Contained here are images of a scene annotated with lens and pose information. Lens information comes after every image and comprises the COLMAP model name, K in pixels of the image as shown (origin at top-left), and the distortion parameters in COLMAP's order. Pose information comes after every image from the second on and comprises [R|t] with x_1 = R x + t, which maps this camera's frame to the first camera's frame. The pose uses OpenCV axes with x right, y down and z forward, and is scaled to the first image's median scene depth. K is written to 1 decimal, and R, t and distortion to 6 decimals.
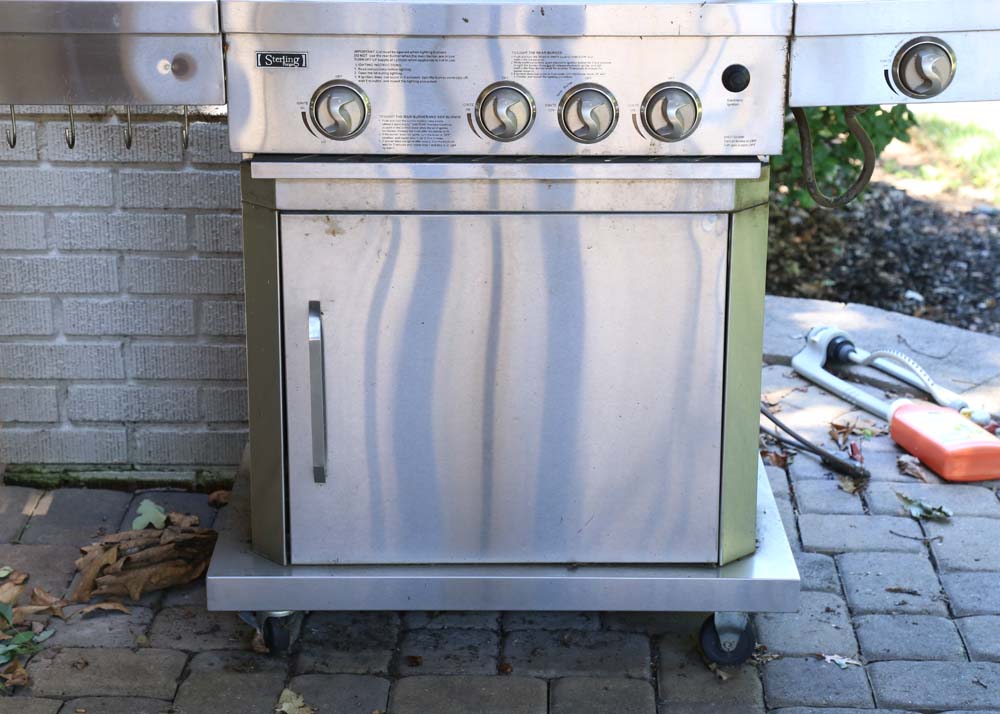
lens RADIAL K [[2181.5, 0, 483.7], [0, 2181.5, 371.3], [0, 0, 1]] dist [0.292344, 0.000000]
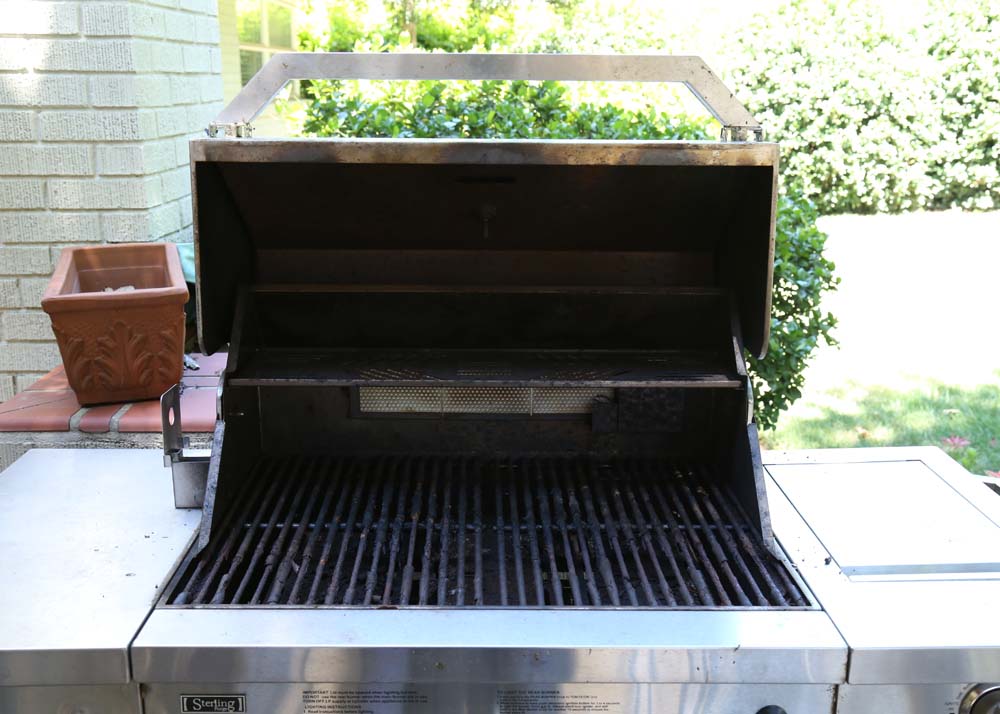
lens RADIAL K [[1096.1, 0, 500.5], [0, 1096.1, 367.1], [0, 0, 1]] dist [0.001436, 0.000000]
pose [[0.999830, -0.000417, 0.018439, 0.006440], [0.002352, 0.994465, -0.105039, -0.221042], [-0.018293, 0.105064, 0.994297, 0.581489]]
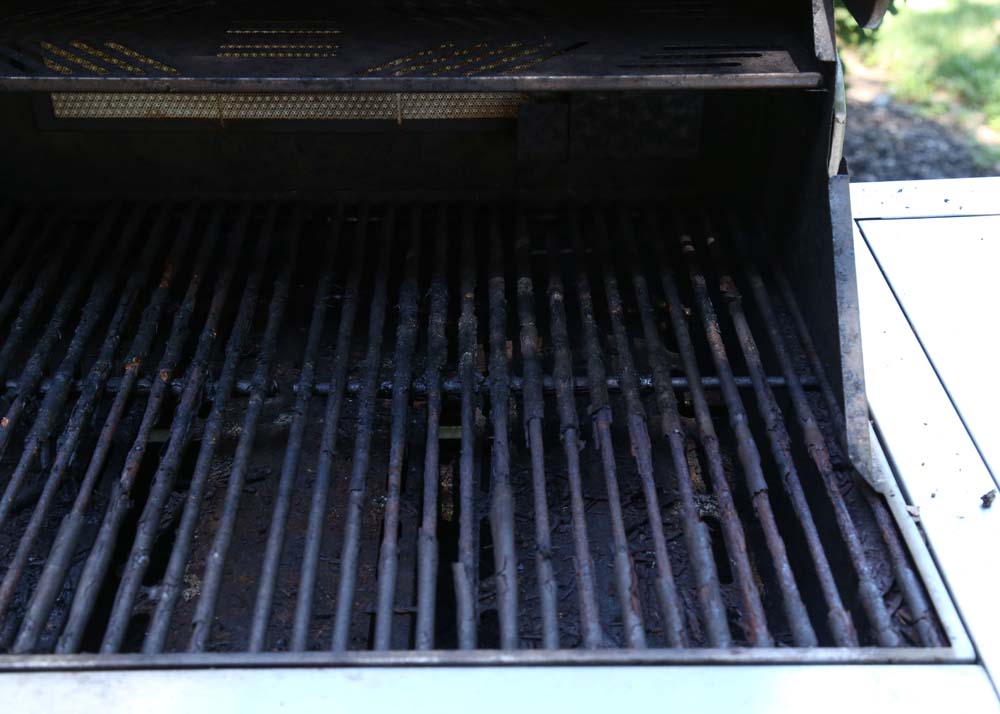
lens RADIAL K [[1428.3, 0, 495.4], [0, 1428.3, 354.9], [0, 0, 1]] dist [0.081683, 0.000000]
pose [[0.999820, -0.014426, 0.012321, 0.053999], [0.011820, 0.981662, 0.190263, -0.268663], [-0.014839, -0.190083, 0.981656, 0.777169]]
